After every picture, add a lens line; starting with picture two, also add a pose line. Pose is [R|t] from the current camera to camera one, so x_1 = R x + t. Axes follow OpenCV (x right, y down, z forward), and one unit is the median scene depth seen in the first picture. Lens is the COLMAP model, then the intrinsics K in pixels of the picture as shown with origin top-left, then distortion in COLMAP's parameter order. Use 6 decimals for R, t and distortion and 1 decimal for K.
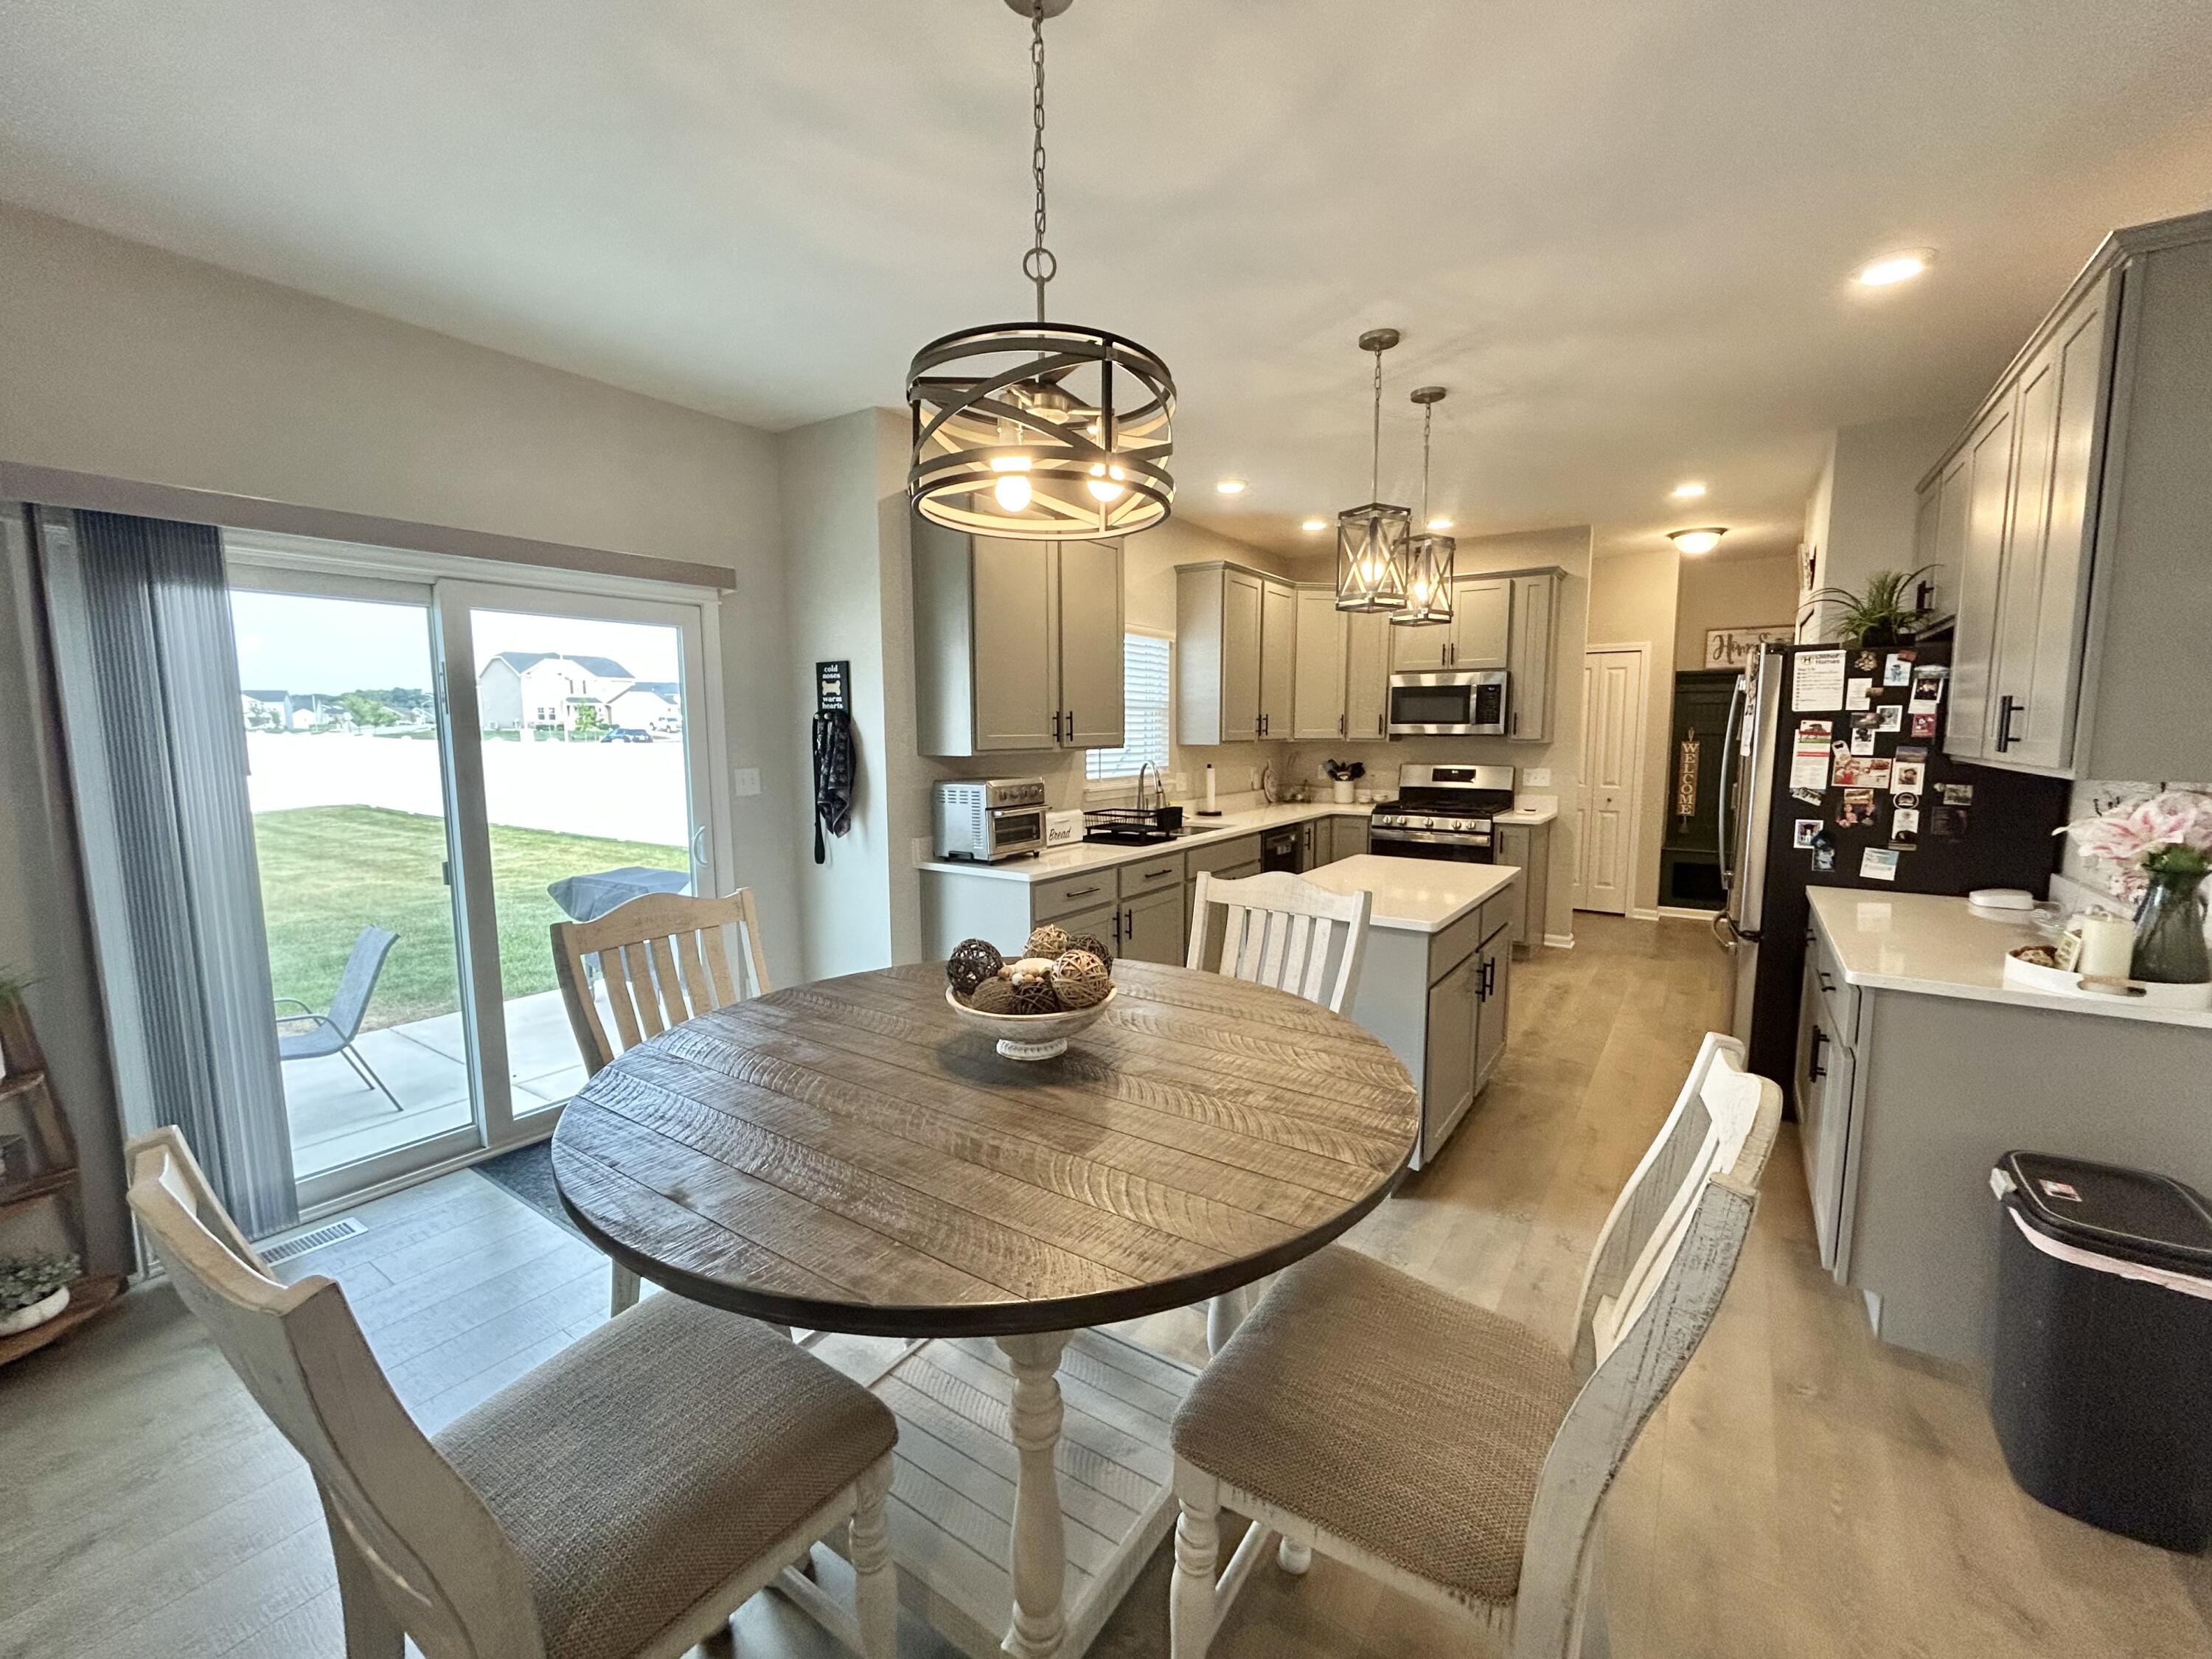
lens RADIAL K [[901.5, 0, 1107.4], [0, 901.5, 815.2], [0, 0, 1]] dist [0.000794, 0.000915]
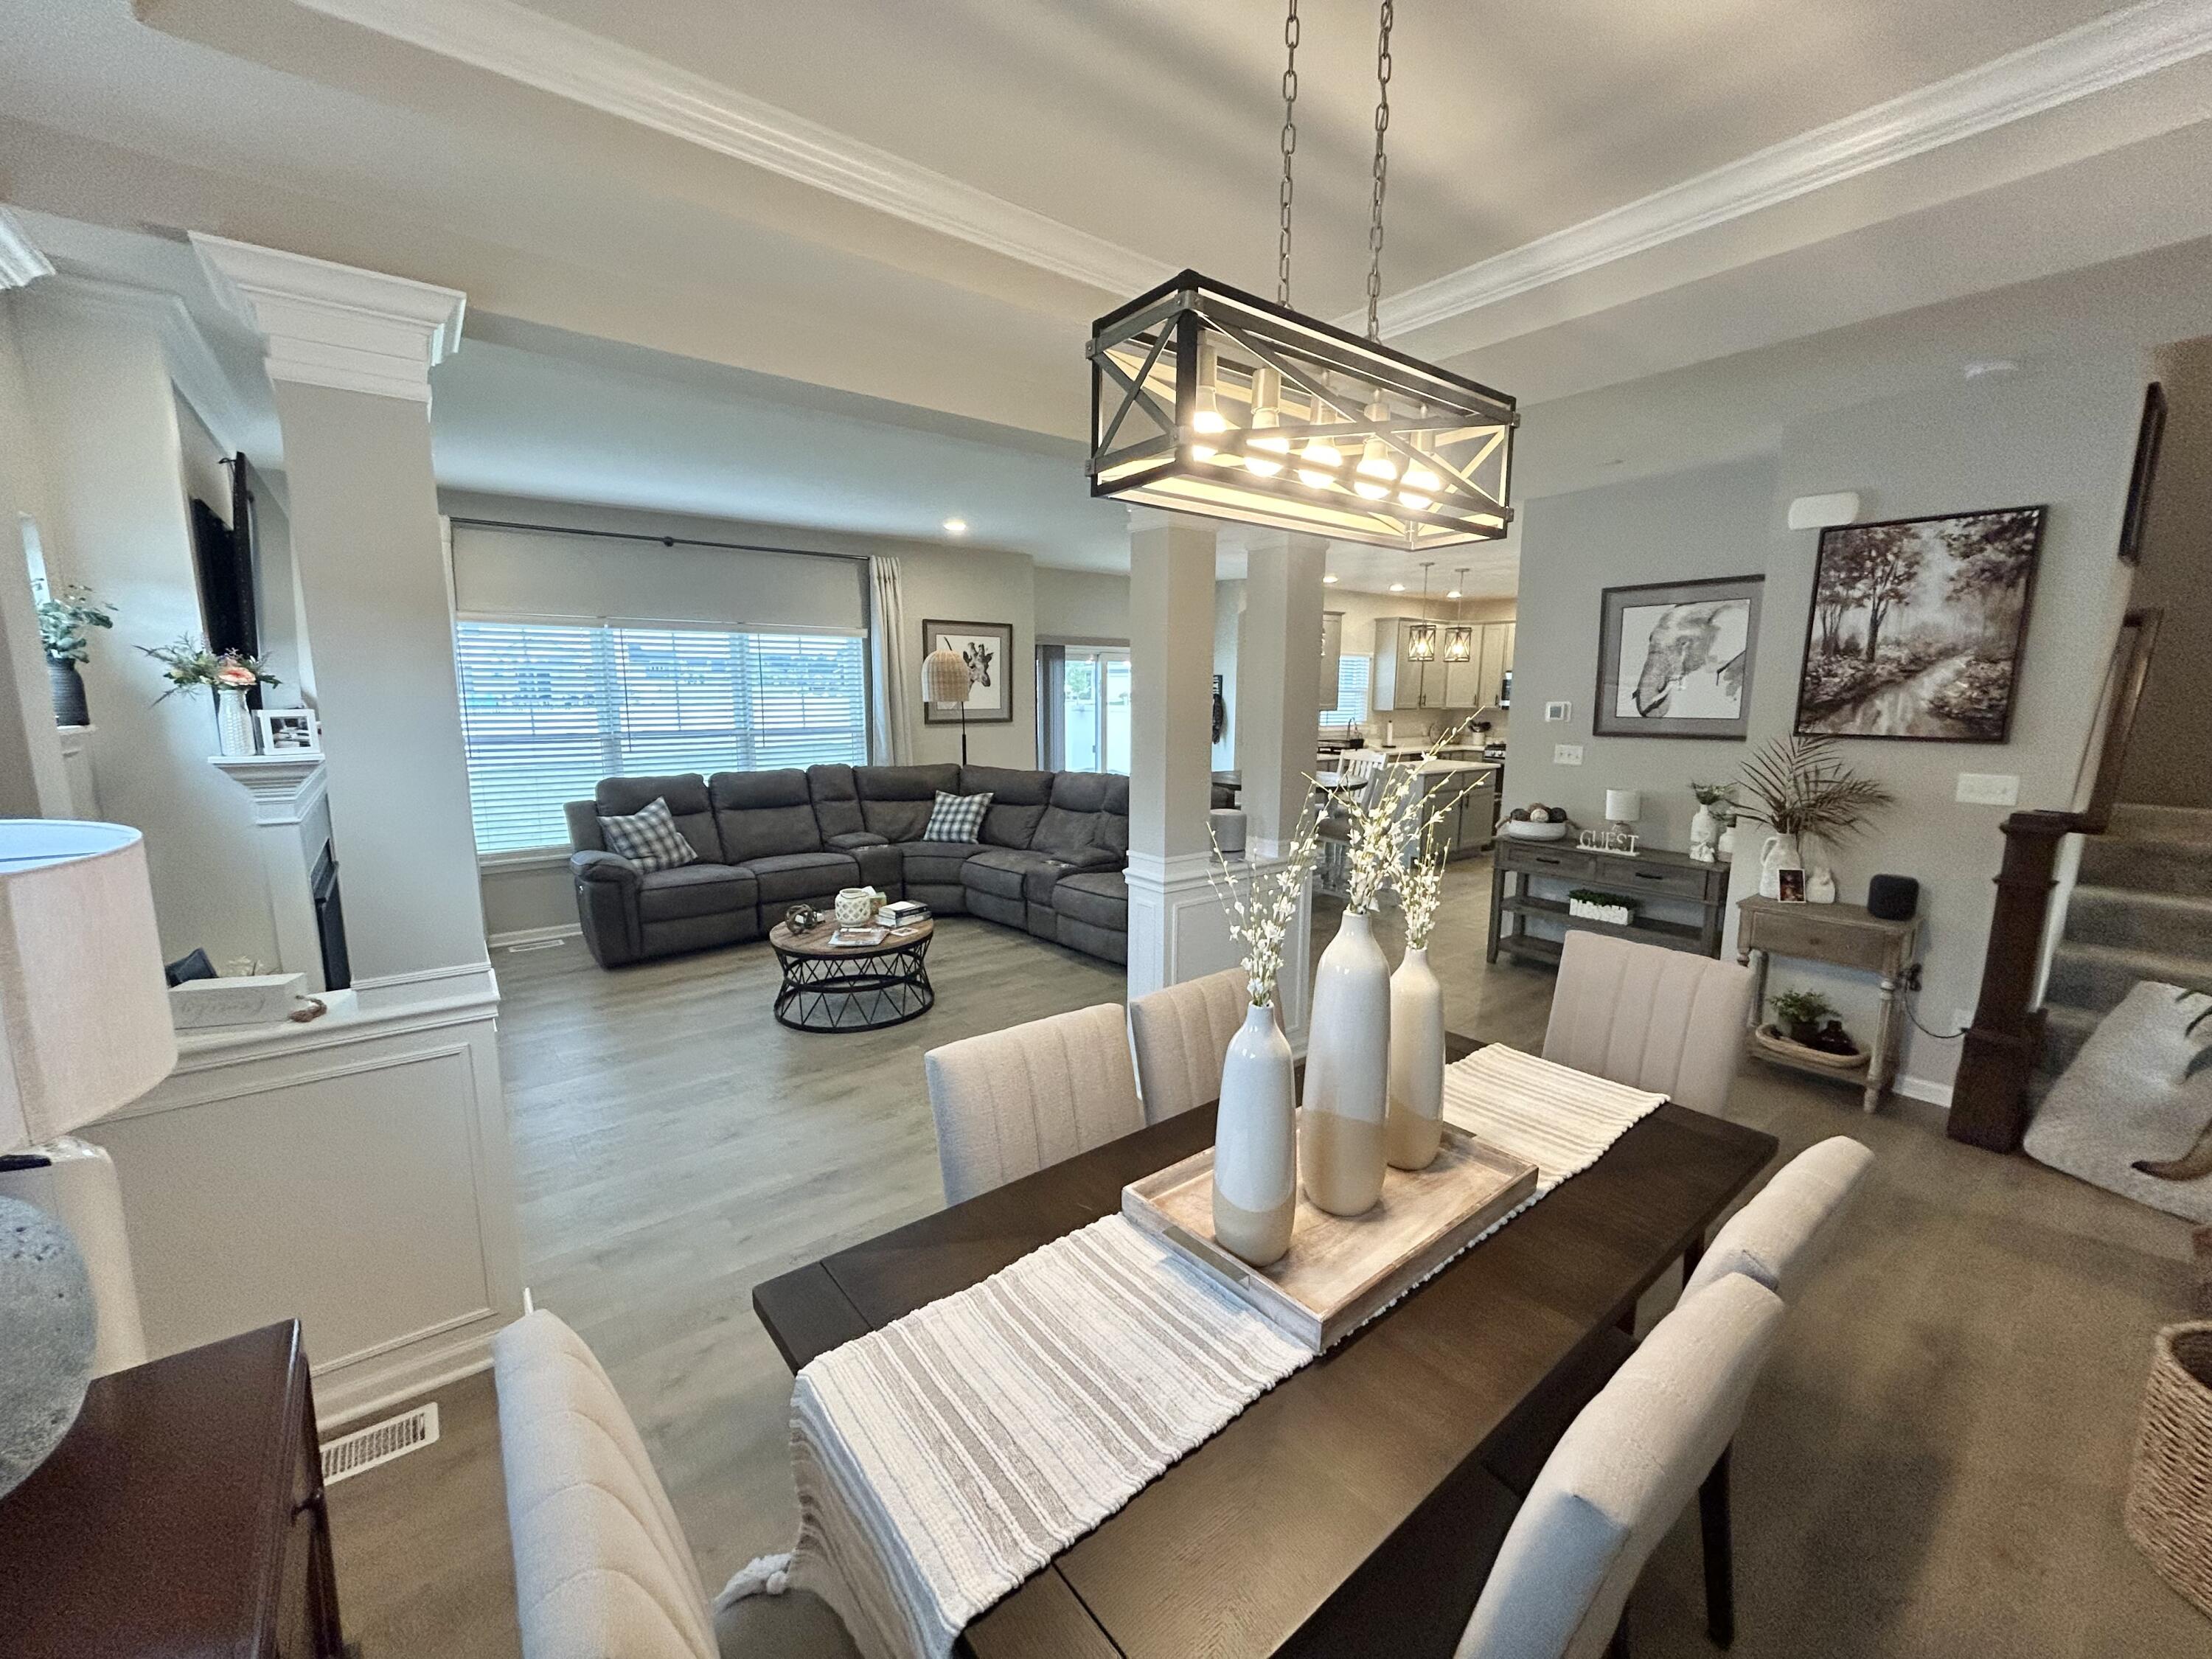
lens RADIAL K [[901.5, 0, 1106.1], [0, 901.5, 823.2], [0, 0, 1]] dist [0.000794, 0.000915]
pose [[0.954856, 0.049445, -0.292924, 0.110106], [-0.035556, 0.997985, 0.052555, 0.082966], [0.294933, -0.039767, 0.954690, -1.033629]]
